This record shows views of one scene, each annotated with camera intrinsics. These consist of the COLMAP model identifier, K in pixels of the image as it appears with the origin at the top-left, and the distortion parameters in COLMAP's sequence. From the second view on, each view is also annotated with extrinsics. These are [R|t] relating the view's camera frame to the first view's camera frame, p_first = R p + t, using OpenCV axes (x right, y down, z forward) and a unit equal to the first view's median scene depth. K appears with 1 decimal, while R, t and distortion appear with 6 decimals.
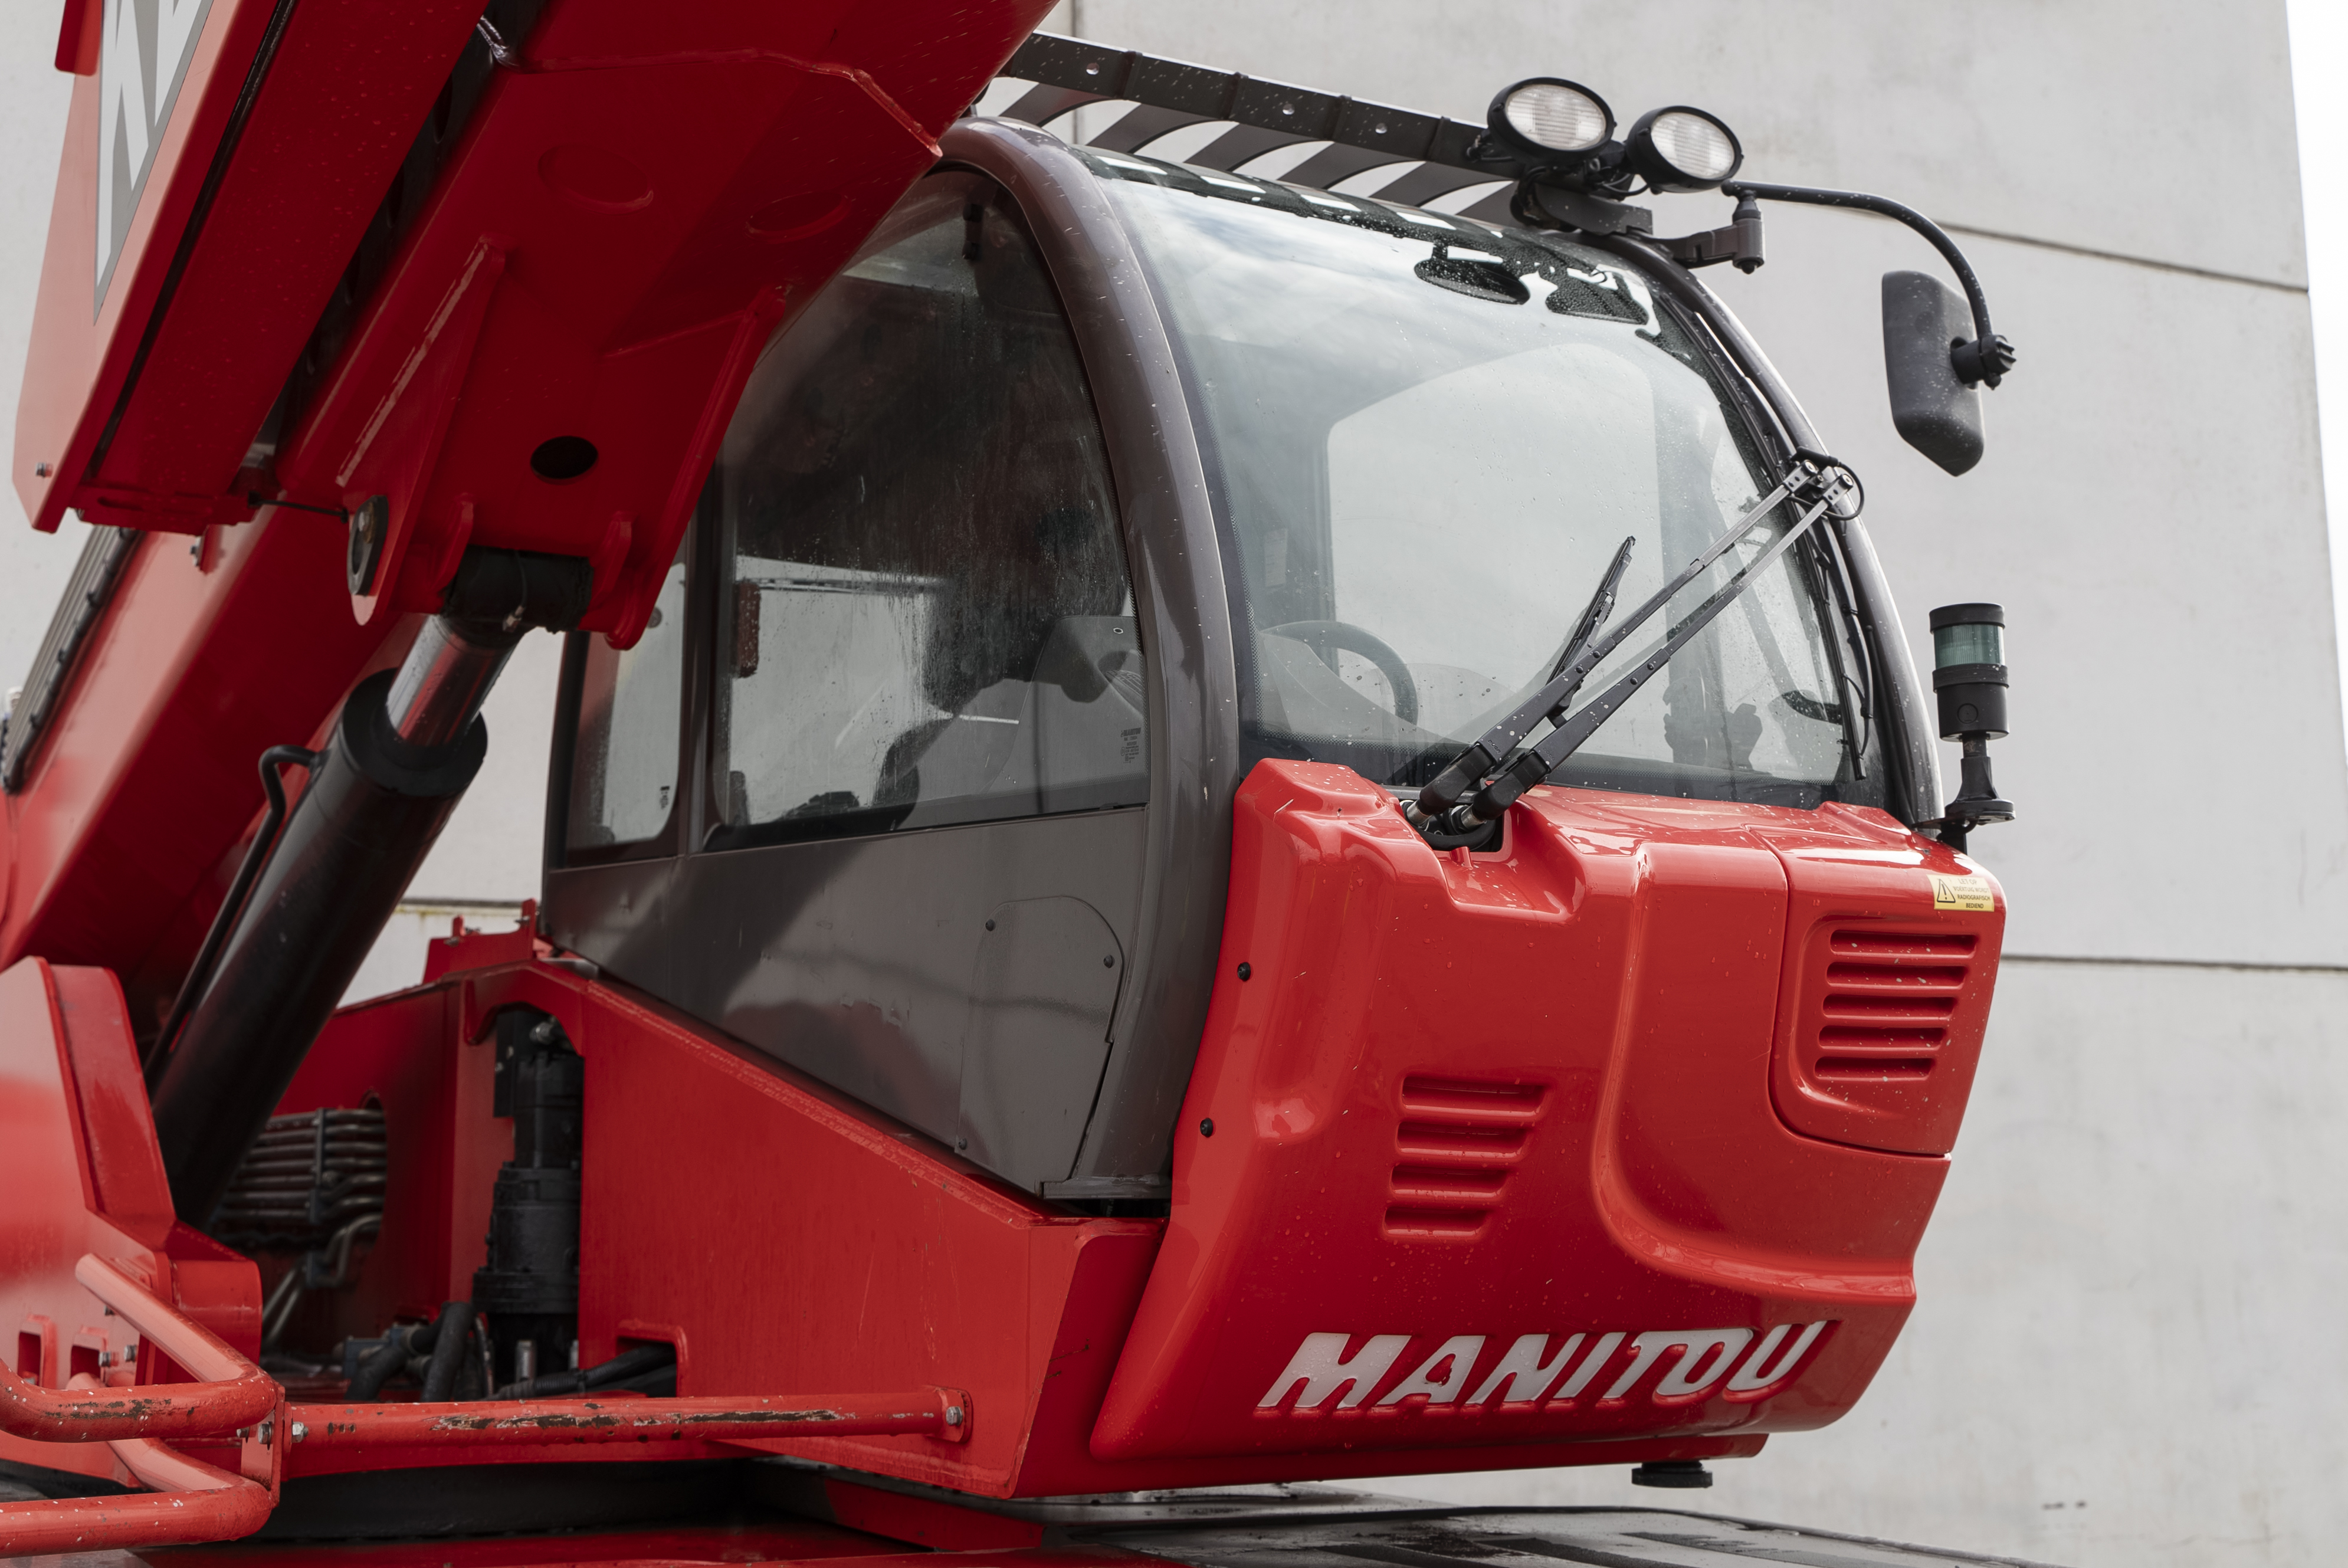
lens RADIAL K [[2789.0, 0, 1167.6], [0, 2789.0, 803.3], [0, 0, 1]] dist [-0.023498, 0.000000]
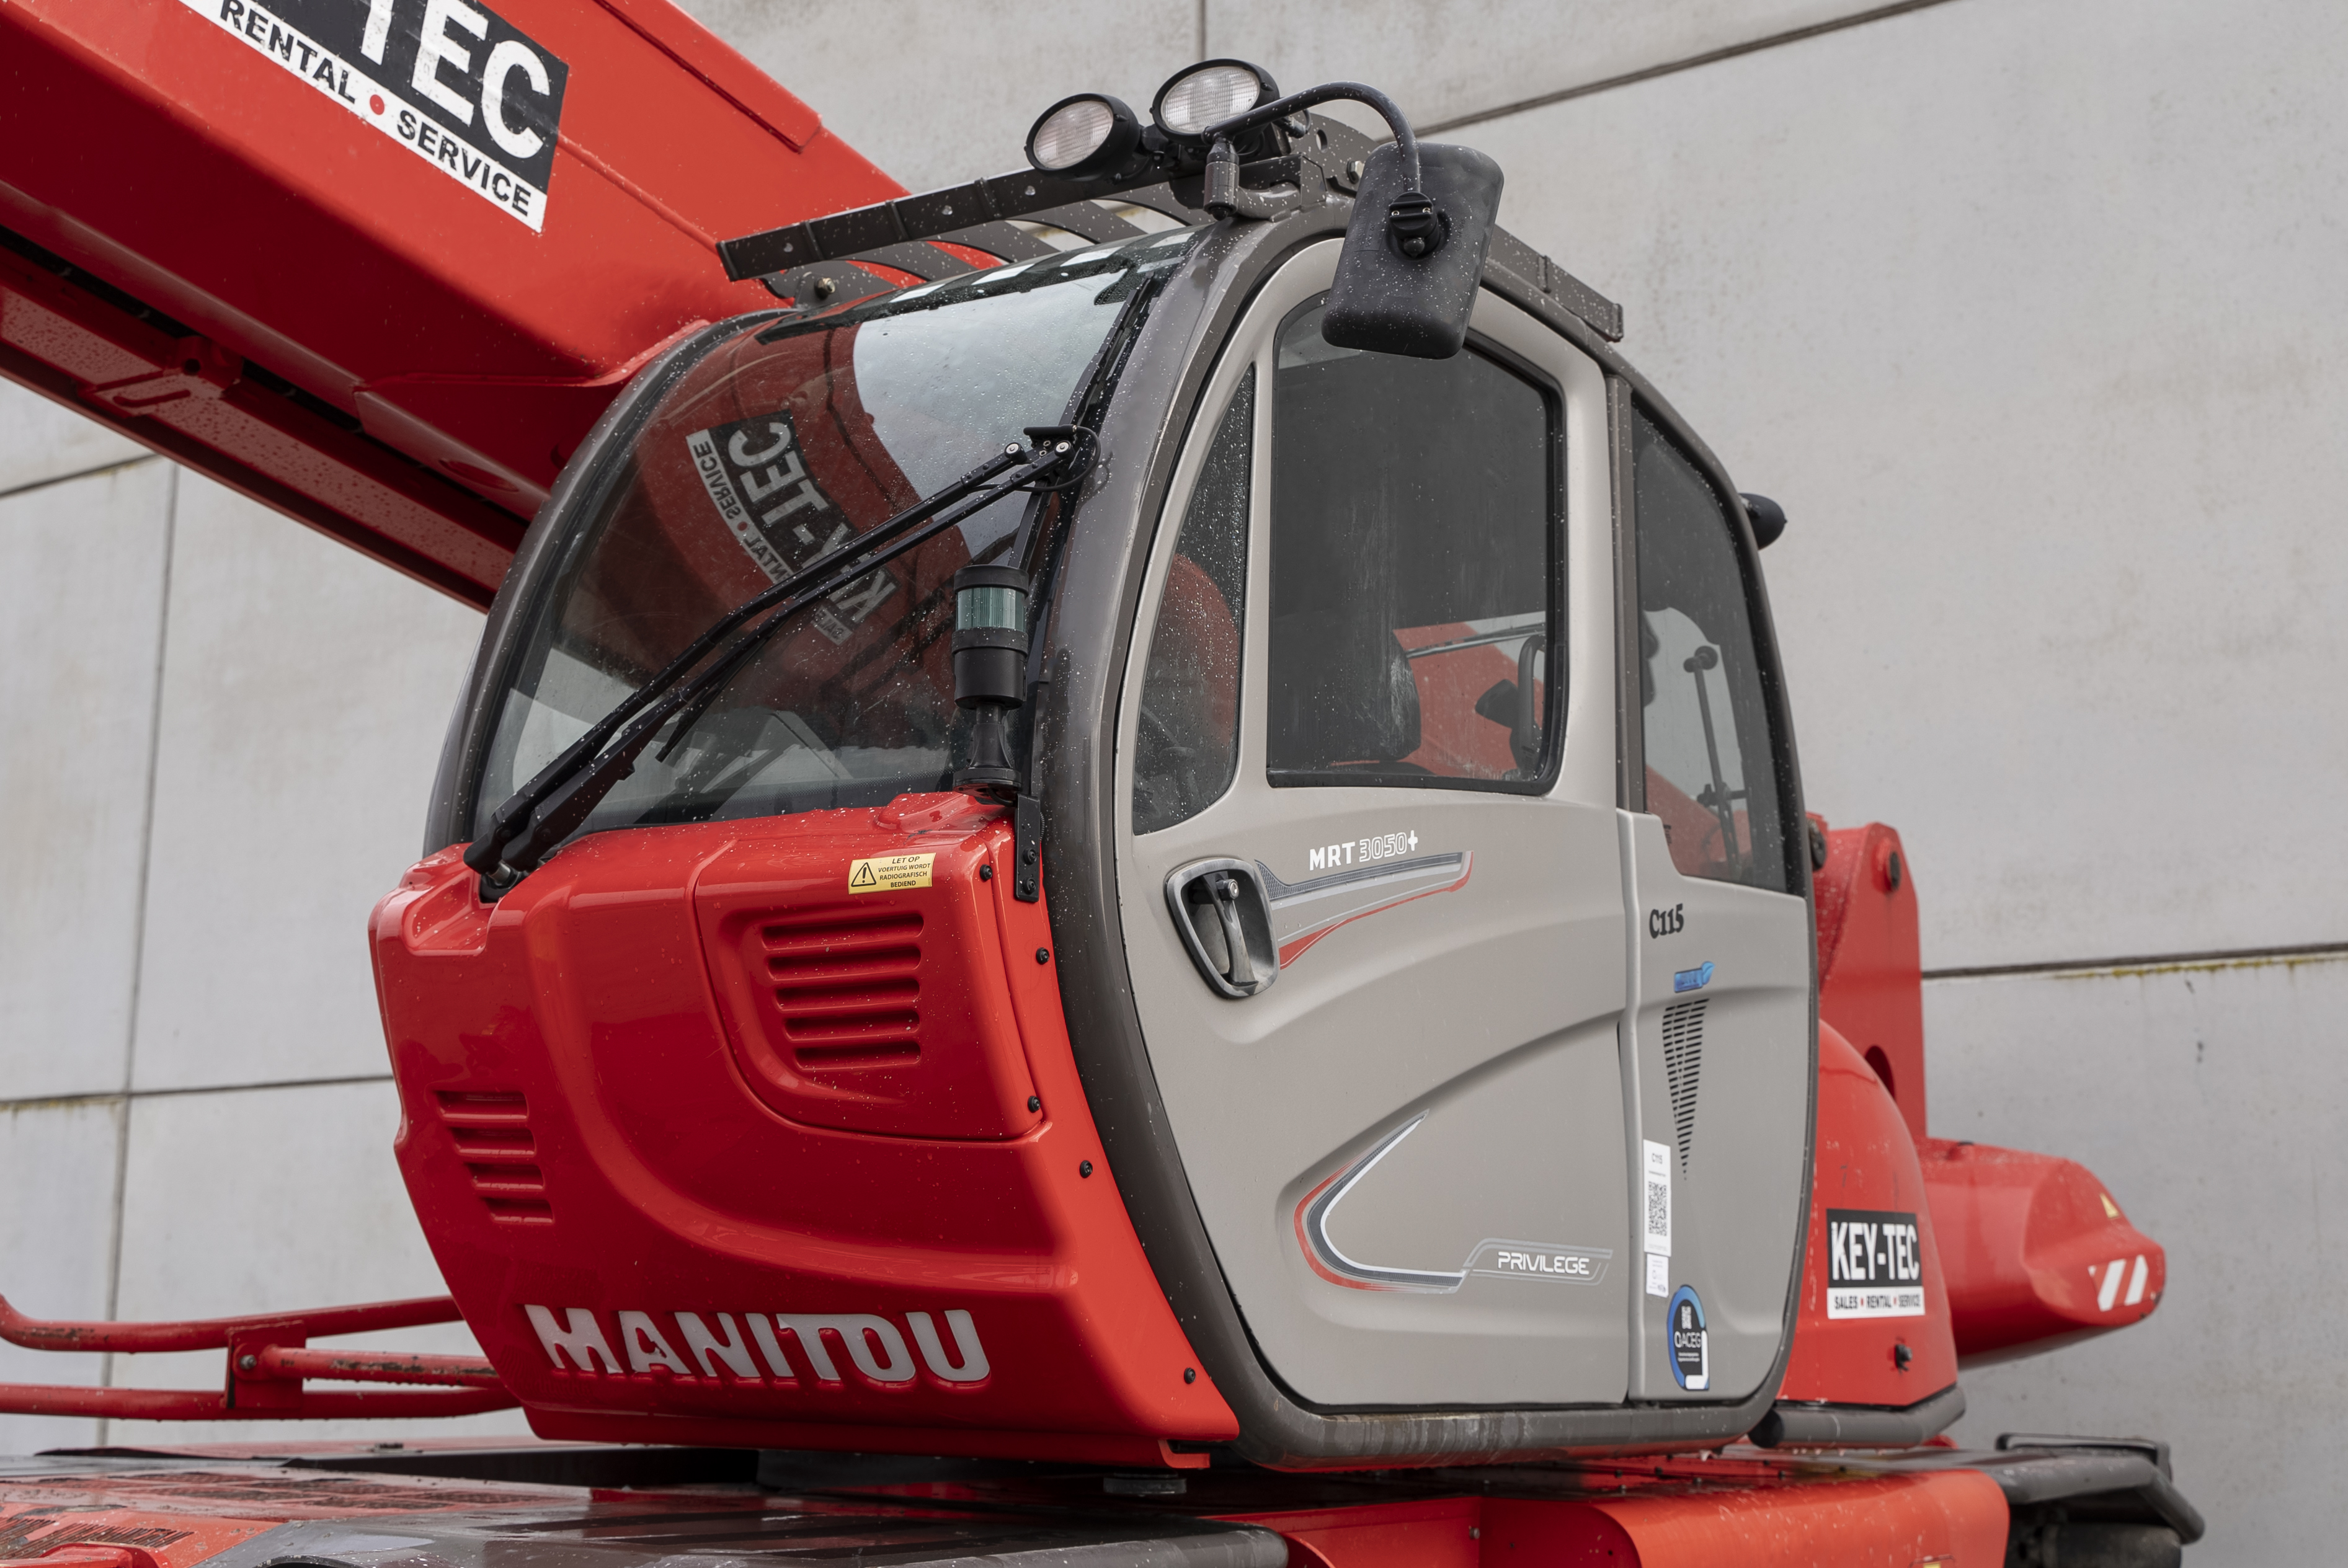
lens RADIAL K [[3075.7, 0, 1117.5], [0, 3075.7, 762.0], [0, 0, 1]] dist [-0.005039, 0.000000]
pose [[0.466339, -0.150914, -0.871638, 1.278903], [0.113409, 0.987409, -0.110282, 0.122761], [0.877306, -0.047423, 0.477582, 0.546695]]
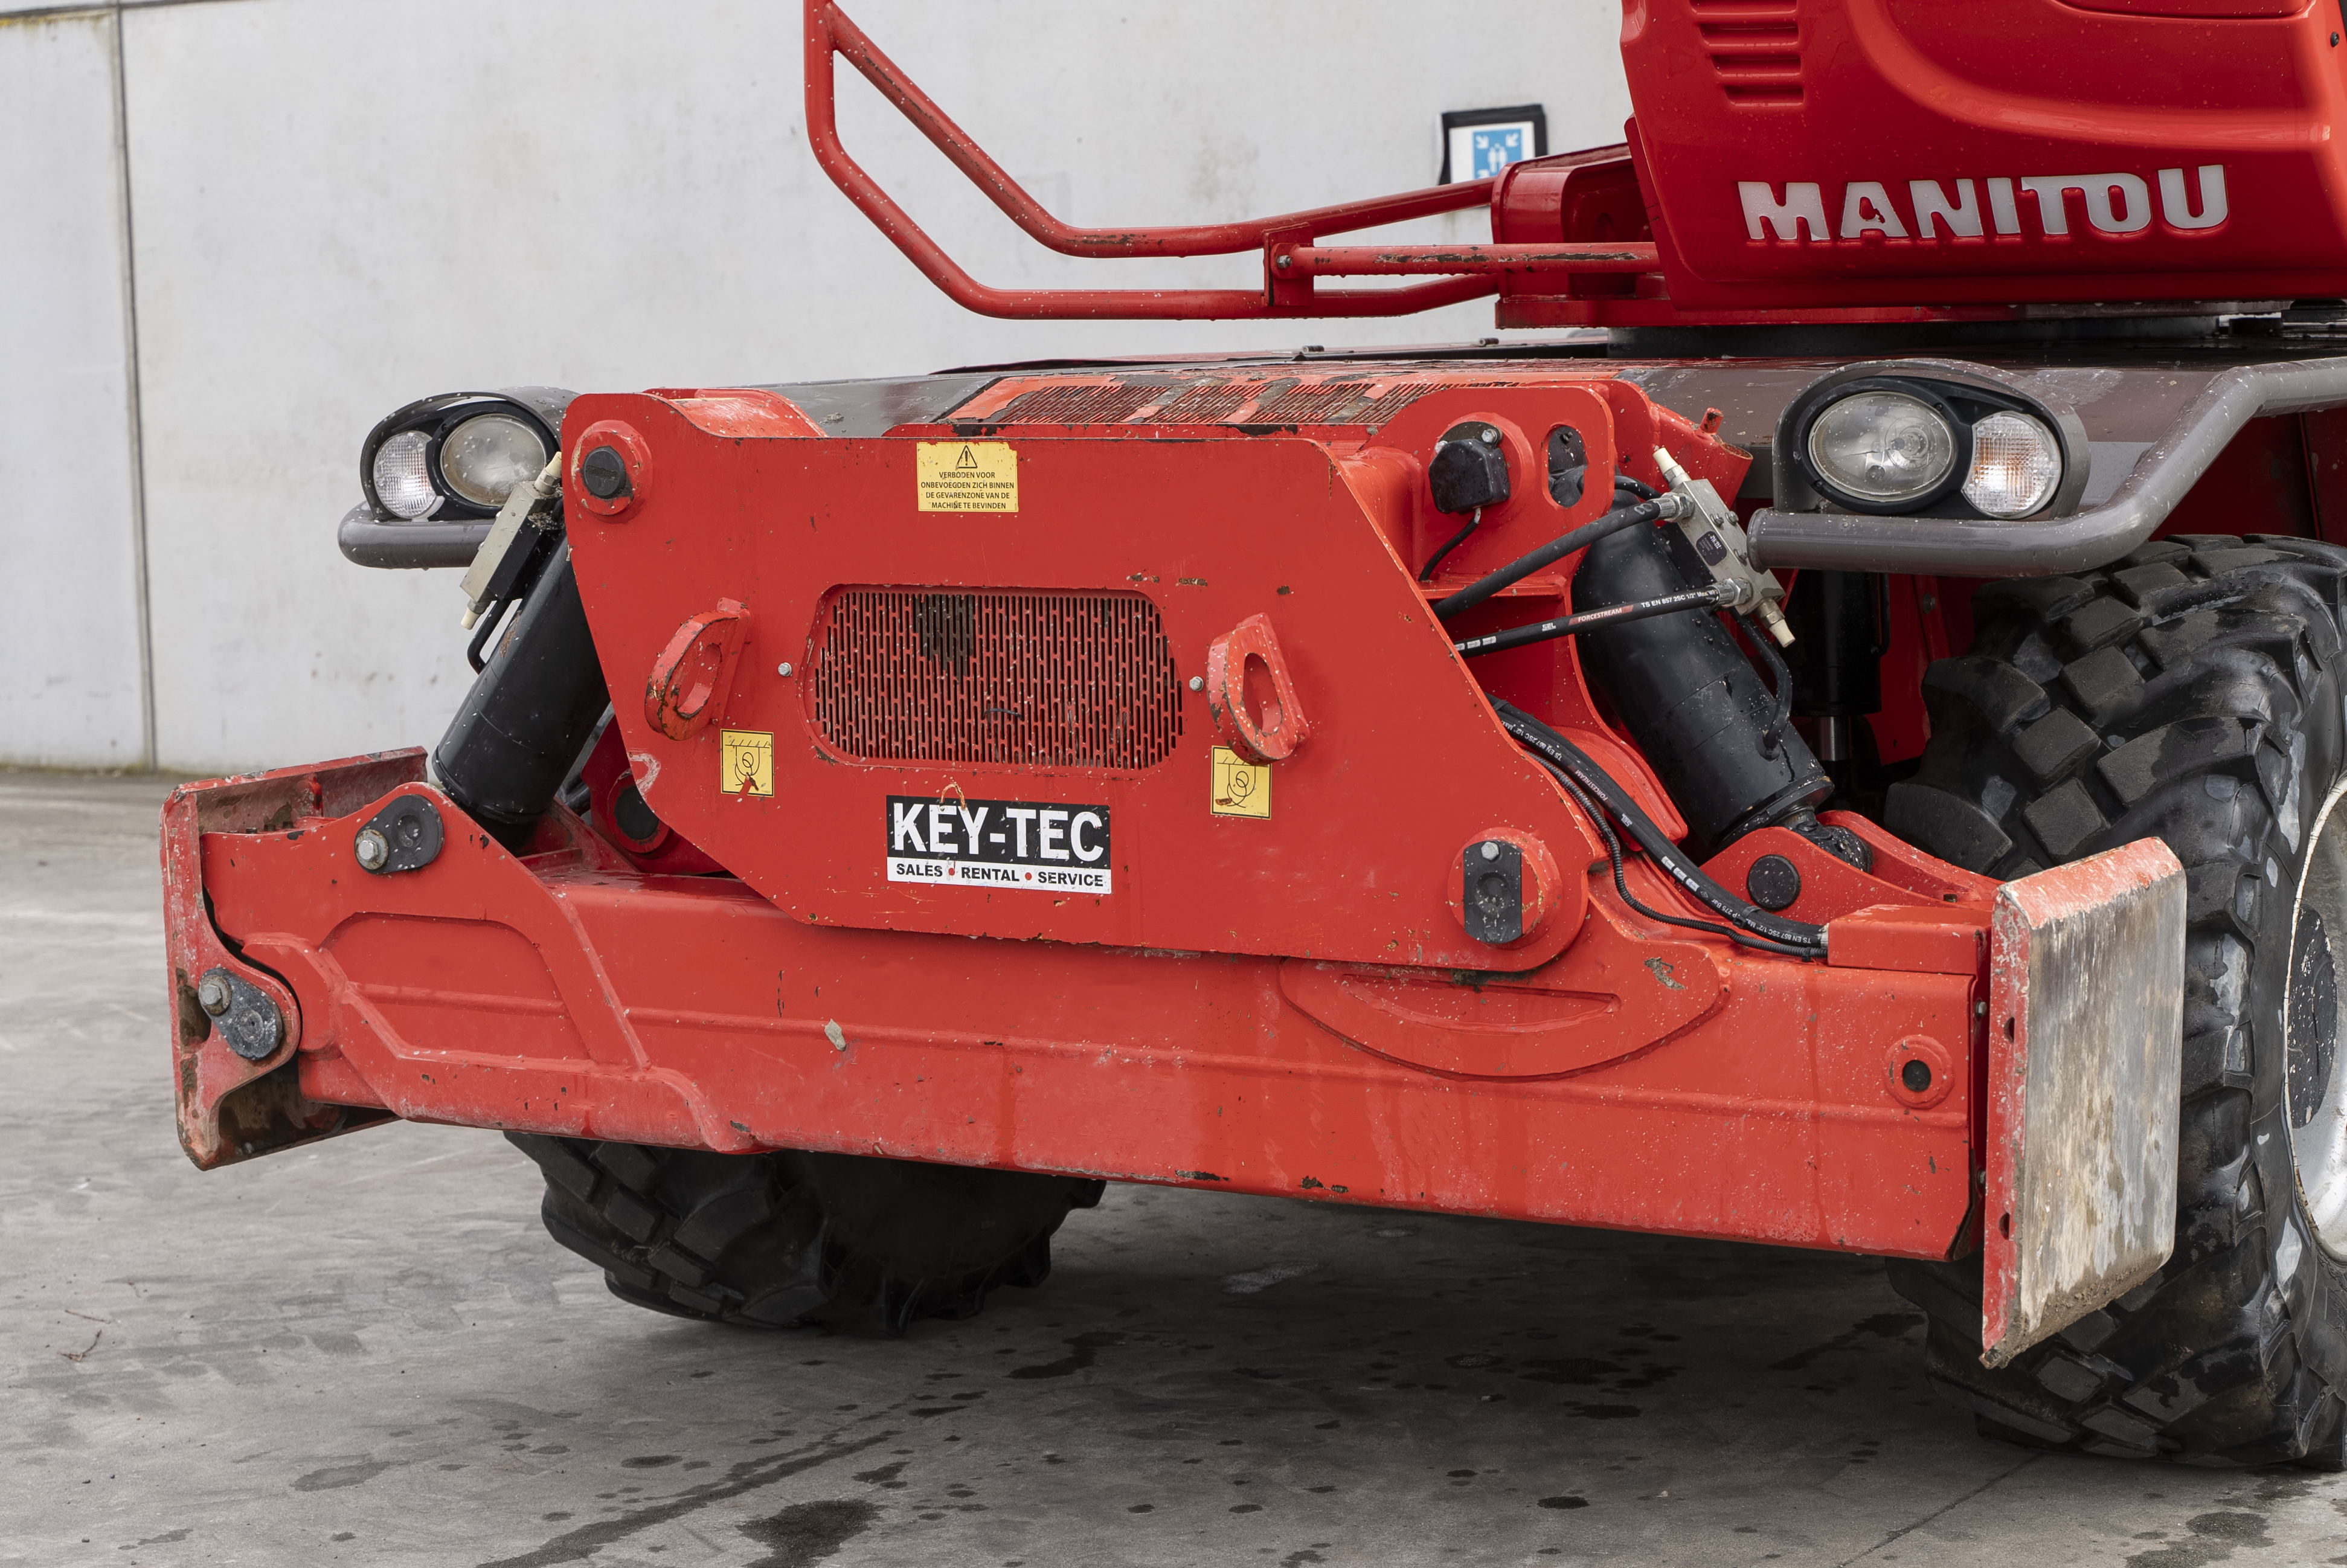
lens RADIAL K [[4649.1, 0, 1160.4], [0, 4649.1, 787.3], [0, 0, 1]] dist [-0.003435, 0.000000]
pose [[0.509635, 0.080325, -0.856633, 1.726678], [0.146682, 0.972946, 0.178497, 0.028824], [0.847795, -0.216621, 0.484065, -0.370135]]
